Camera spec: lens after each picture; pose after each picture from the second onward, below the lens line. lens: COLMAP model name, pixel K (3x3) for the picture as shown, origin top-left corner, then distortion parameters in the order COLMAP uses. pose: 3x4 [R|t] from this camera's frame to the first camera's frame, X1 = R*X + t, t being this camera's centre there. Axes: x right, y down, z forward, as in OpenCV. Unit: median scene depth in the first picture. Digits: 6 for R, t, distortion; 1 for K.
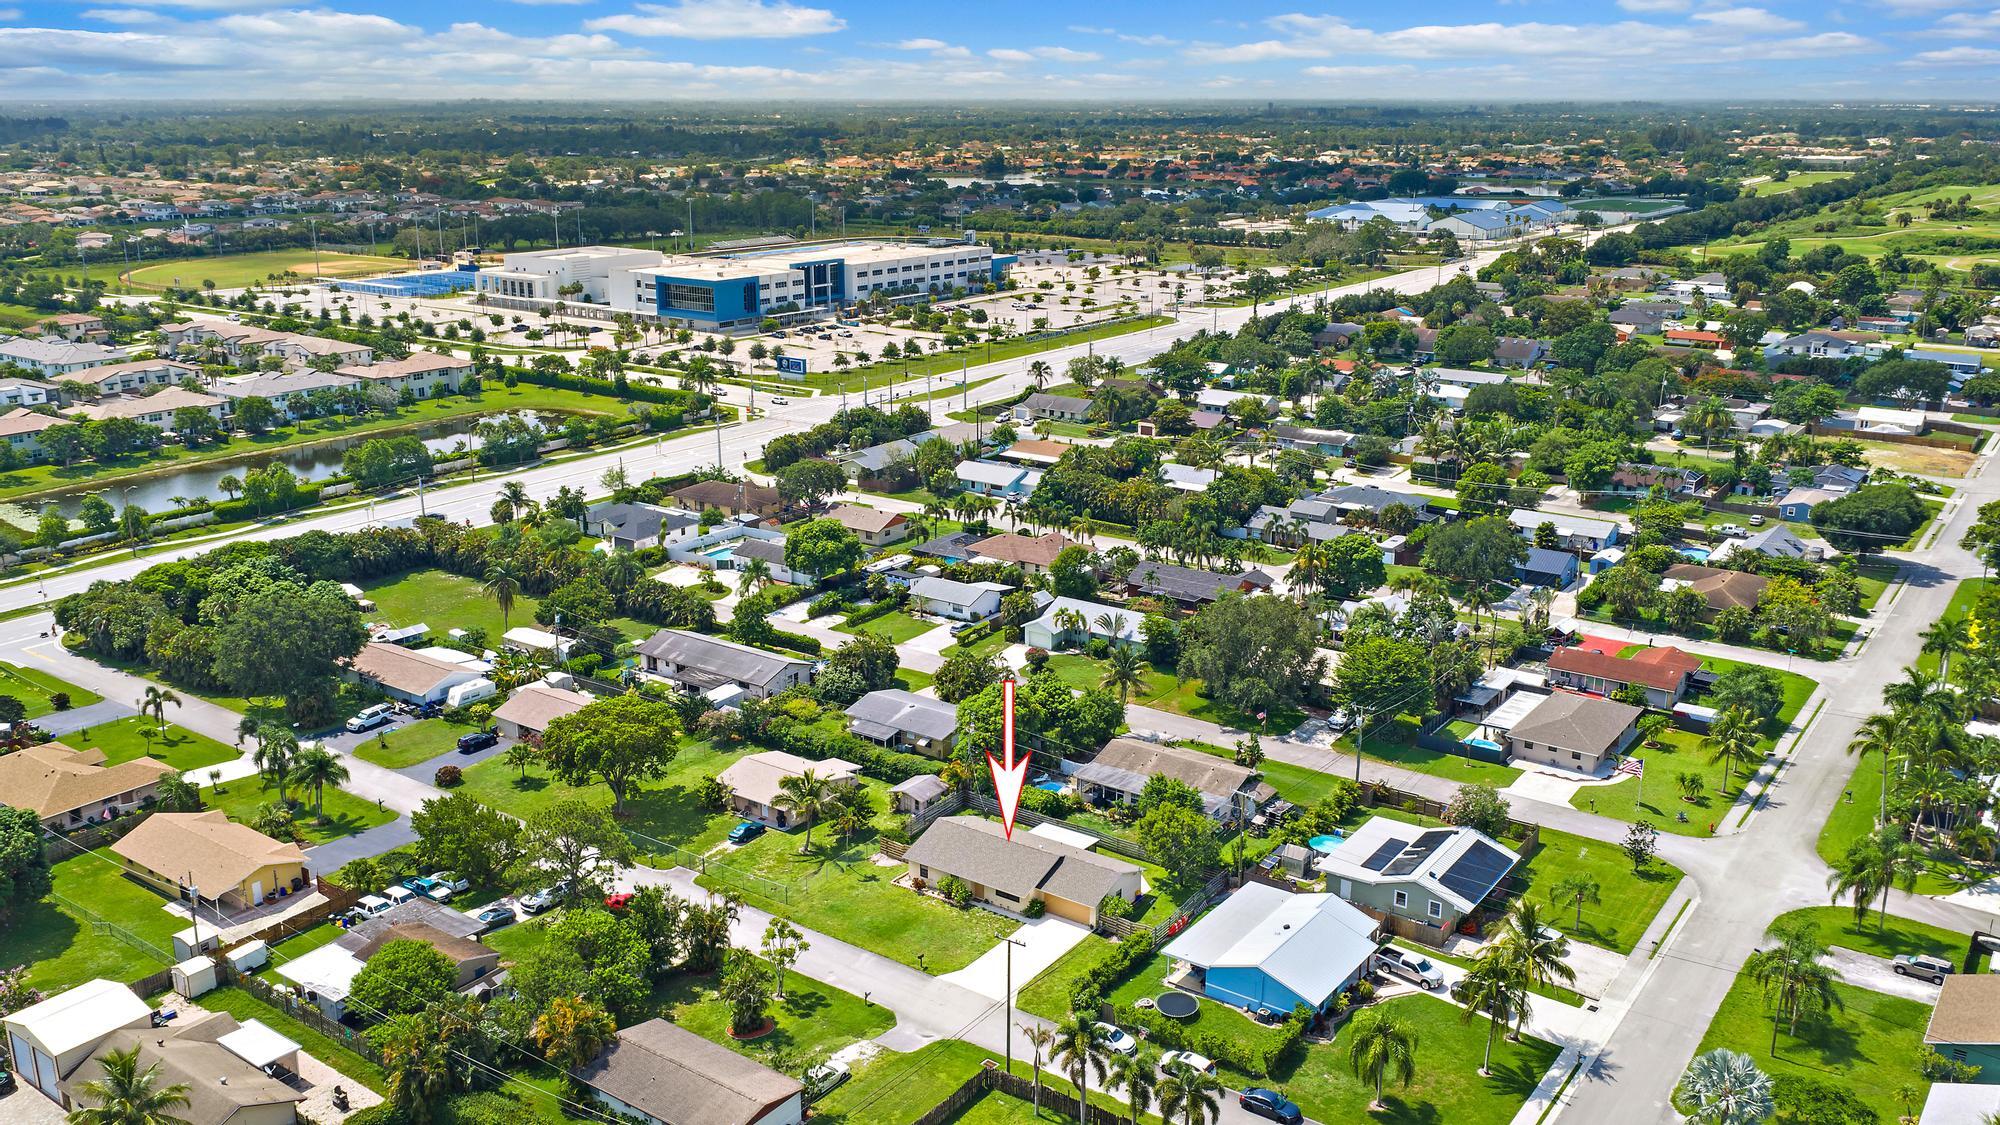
lens RADIAL K [[1663.7, 0, 994.5], [0, 1663.7, 566.0], [0, 0, 1]] dist [0.018251, -0.013401]
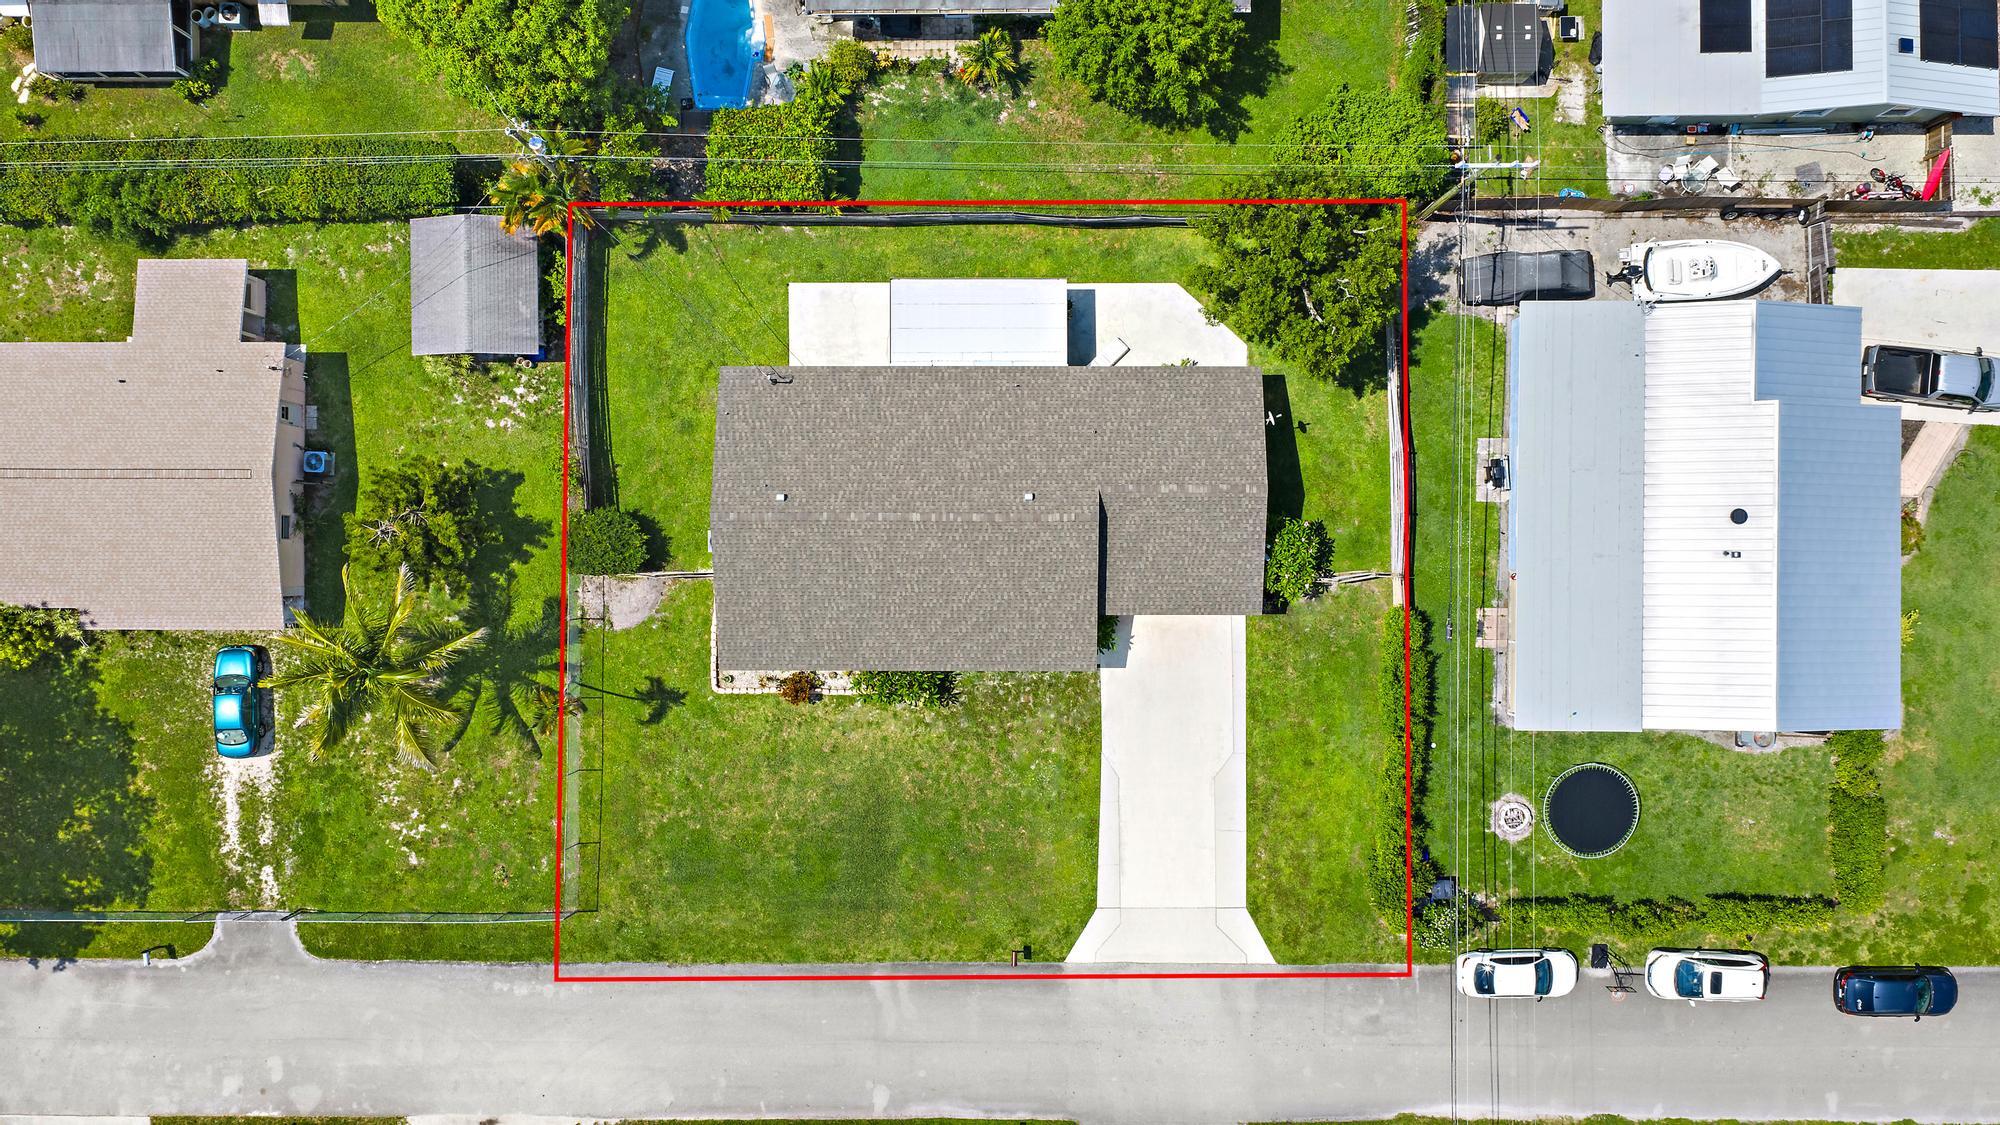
lens RADIAL K [[1663.7, 0, 1001.5], [0, 1663.7, 562.0], [0, 0, 1]] dist [0.018251, -0.013401]
pose [[0.808515, -0.588273, -0.015412, 0.013601], [0.175222, 0.215655, 0.960620, -0.138559], [-0.561783, -0.779376, 0.277439, 0.603317]]
